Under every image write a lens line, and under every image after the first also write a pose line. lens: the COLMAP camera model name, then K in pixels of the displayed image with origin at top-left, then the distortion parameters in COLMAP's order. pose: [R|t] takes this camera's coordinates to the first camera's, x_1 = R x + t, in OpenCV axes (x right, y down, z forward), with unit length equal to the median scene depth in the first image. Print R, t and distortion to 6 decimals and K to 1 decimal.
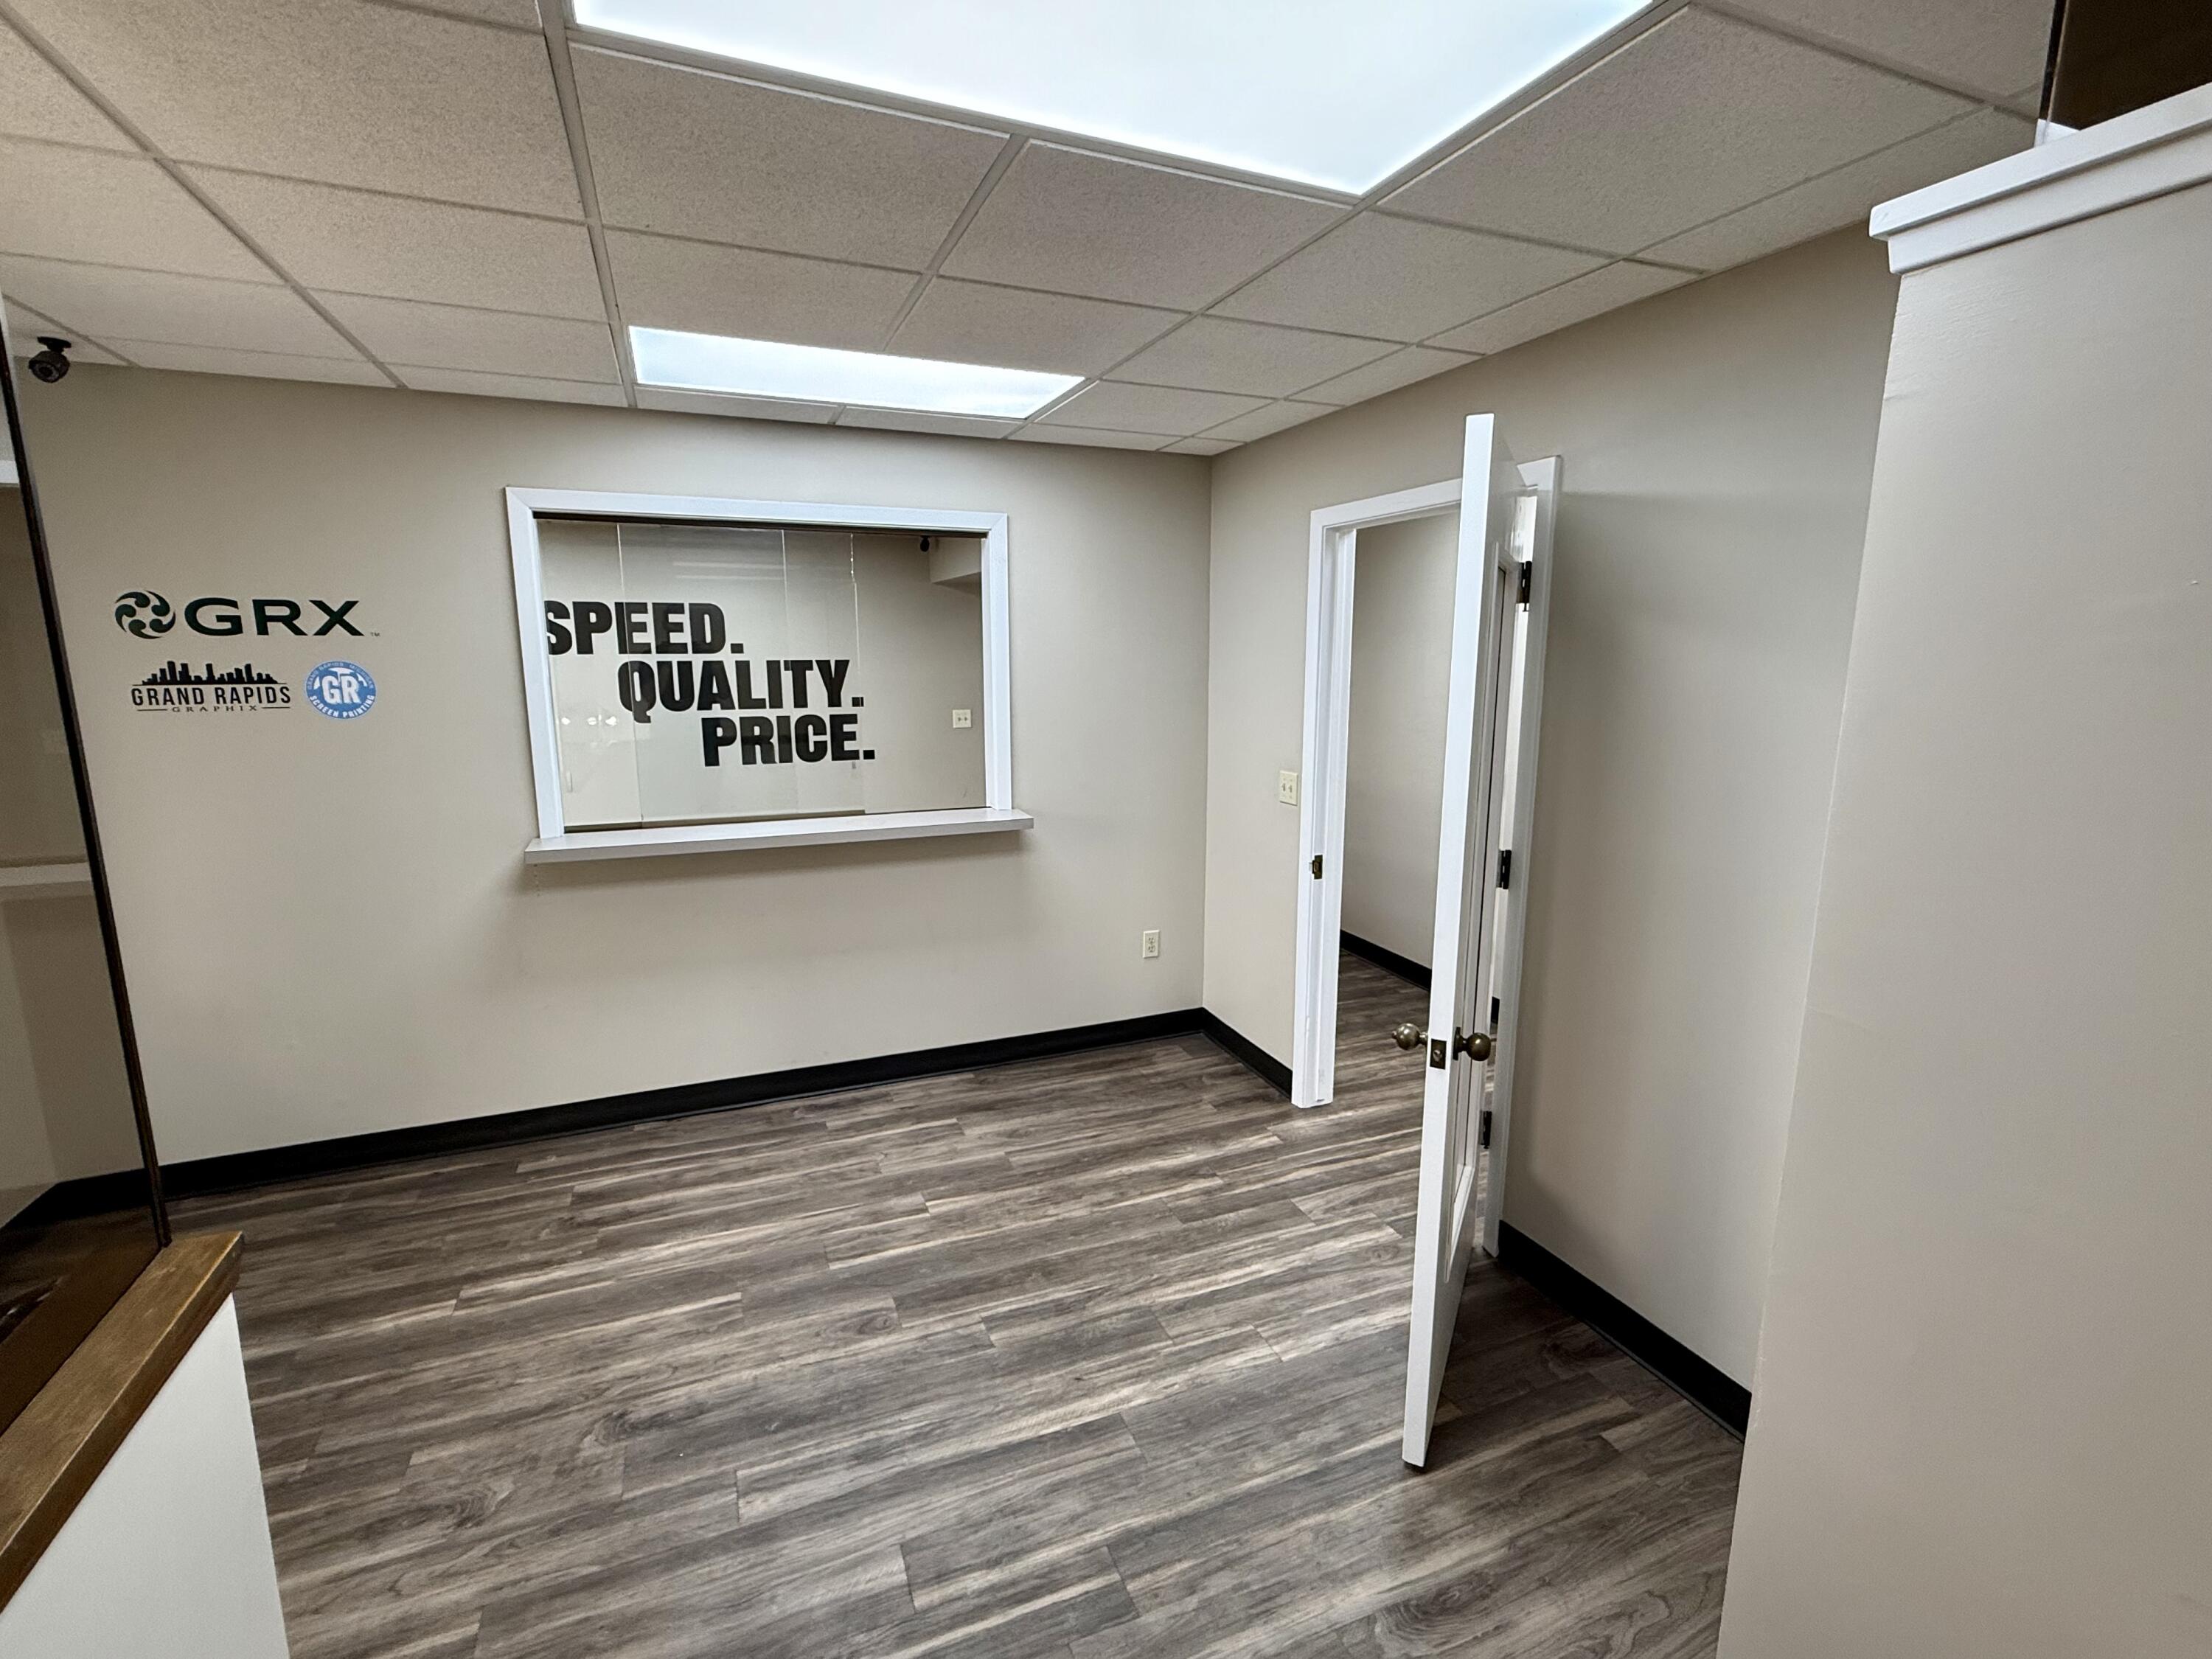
lens RADIAL K [[1006.4, 0, 1114.2], [0, 1006.4, 829.0], [0, 0, 1]] dist [-0.002015, -0.000728]
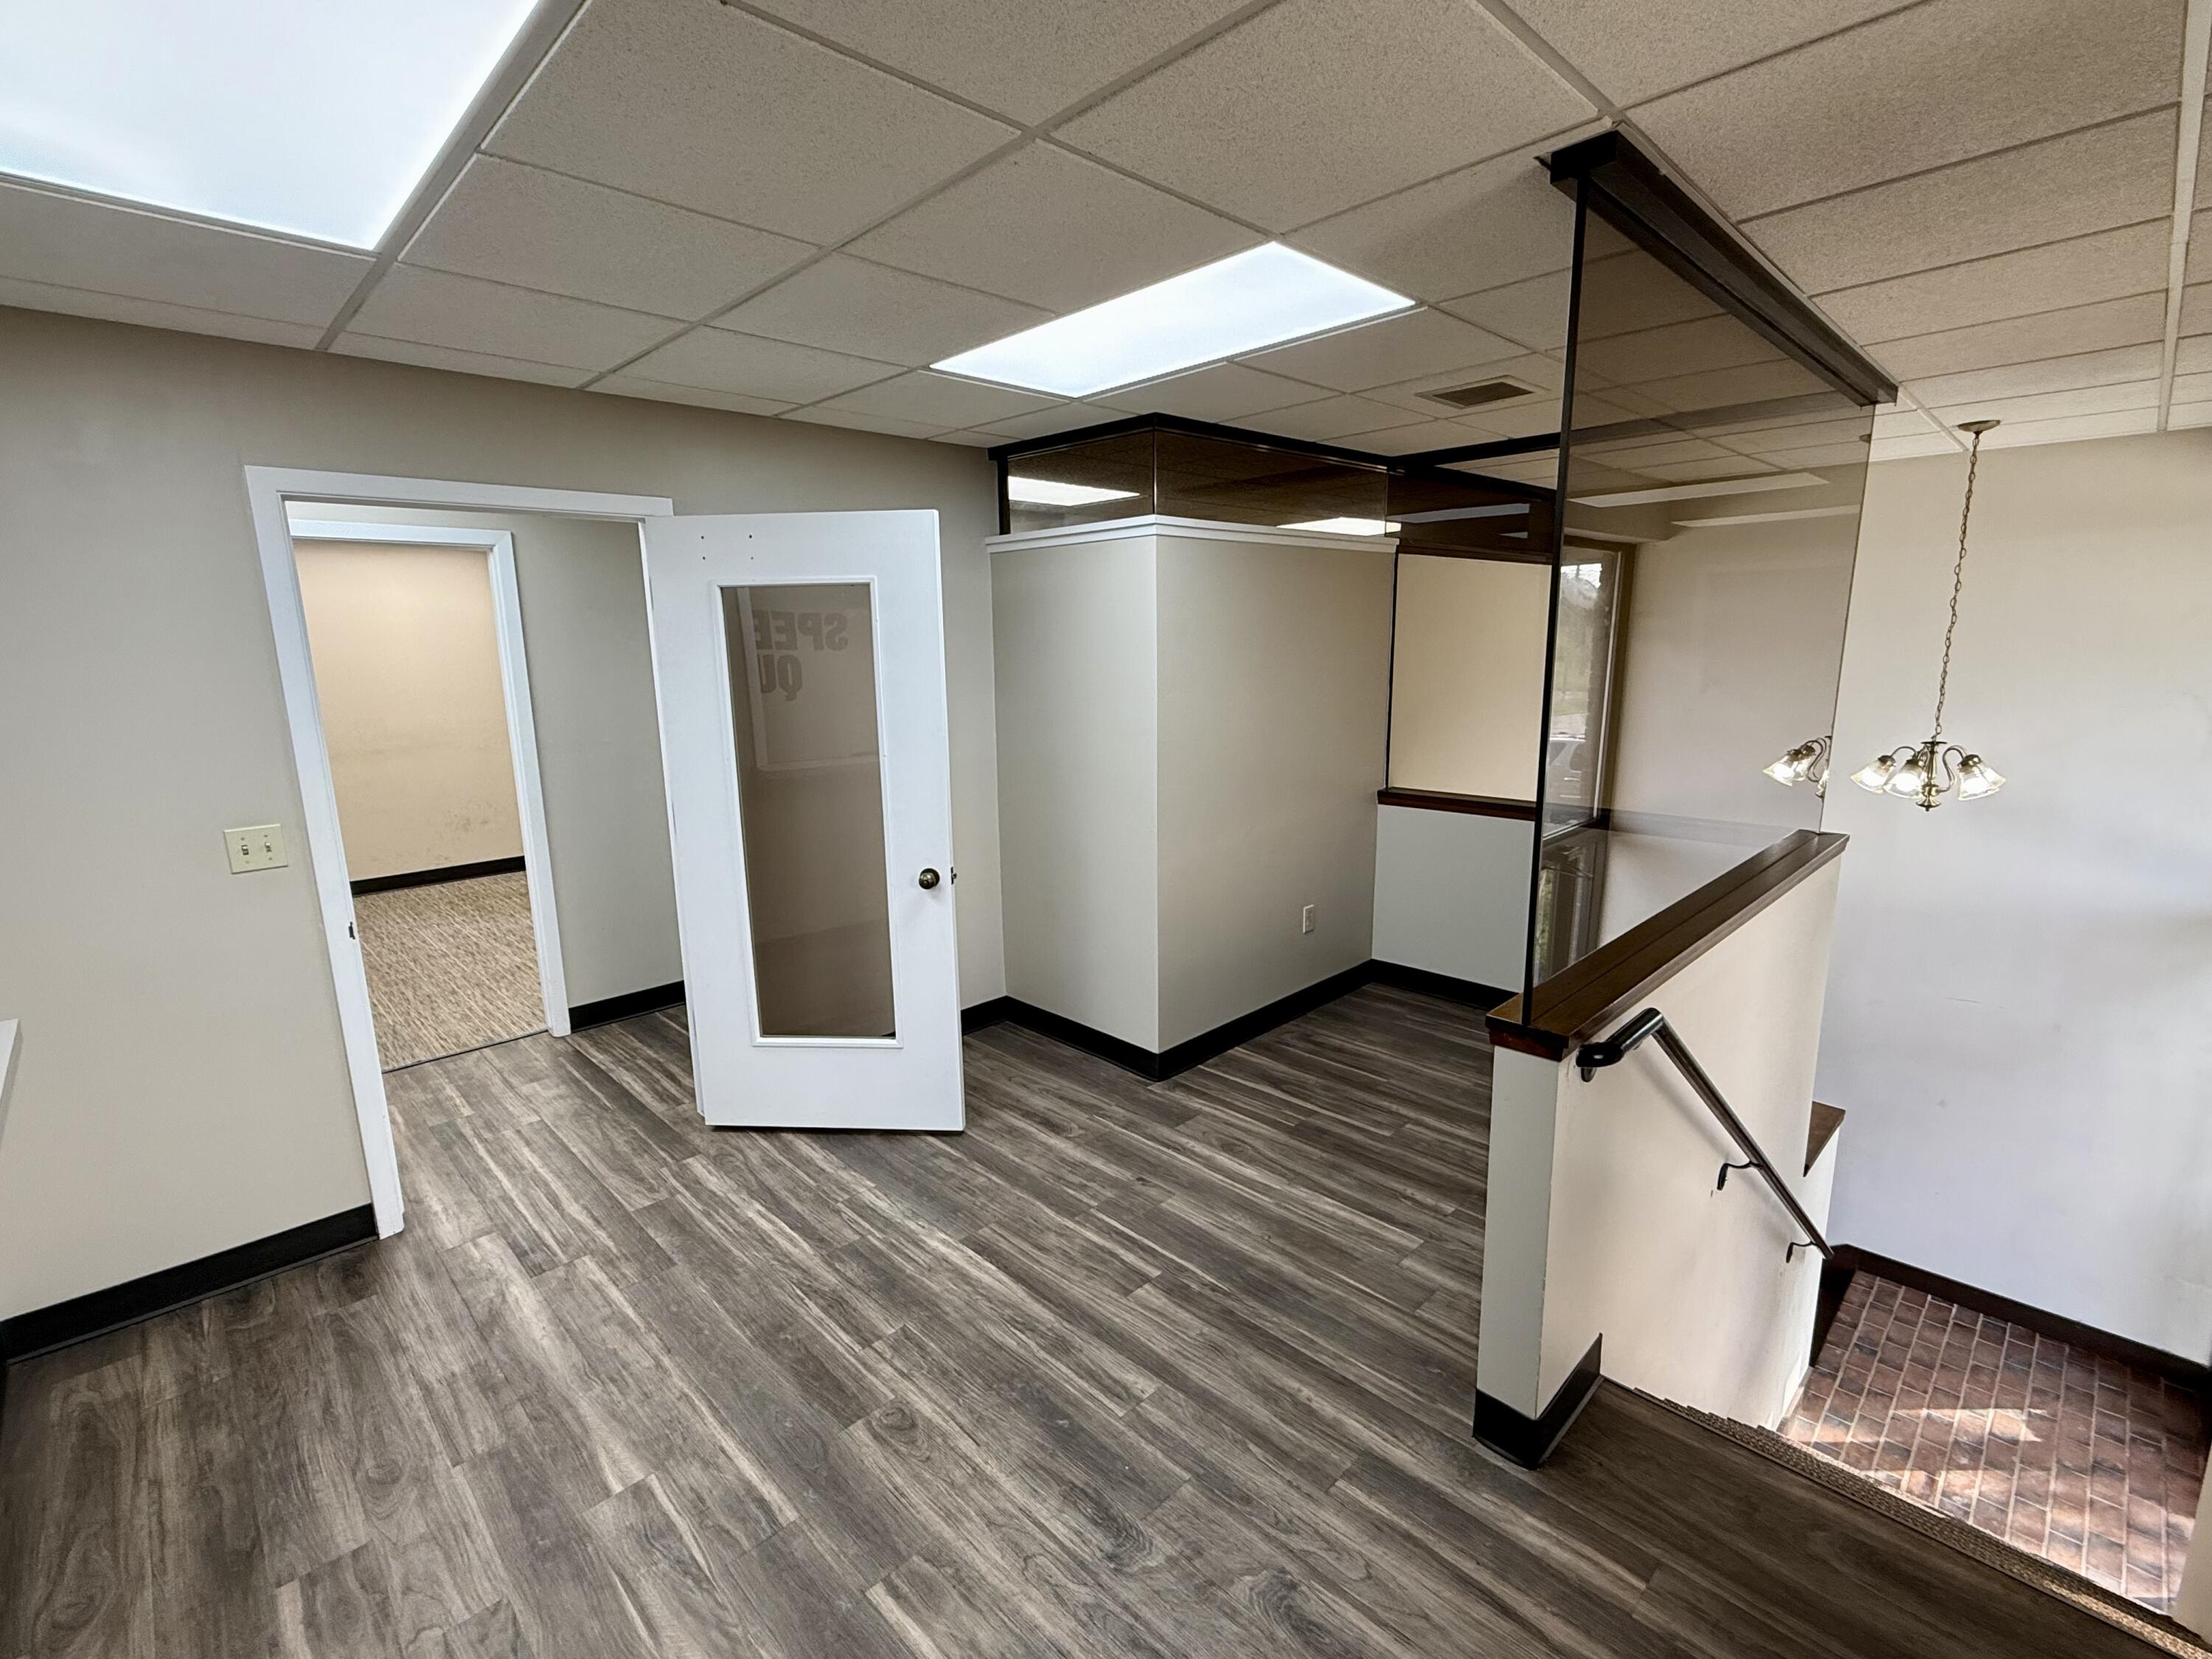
lens RADIAL K [[1006.4, 0, 1112.2], [0, 1006.4, 831.5], [0, 0, 1]] dist [-0.002015, -0.000728]
pose [[-0.379020, -0.173246, 0.909027, -1.026315], [0.178332, 0.950232, 0.255454, -0.183796], [-0.908043, 0.258931, -0.329261, 1.000210]]
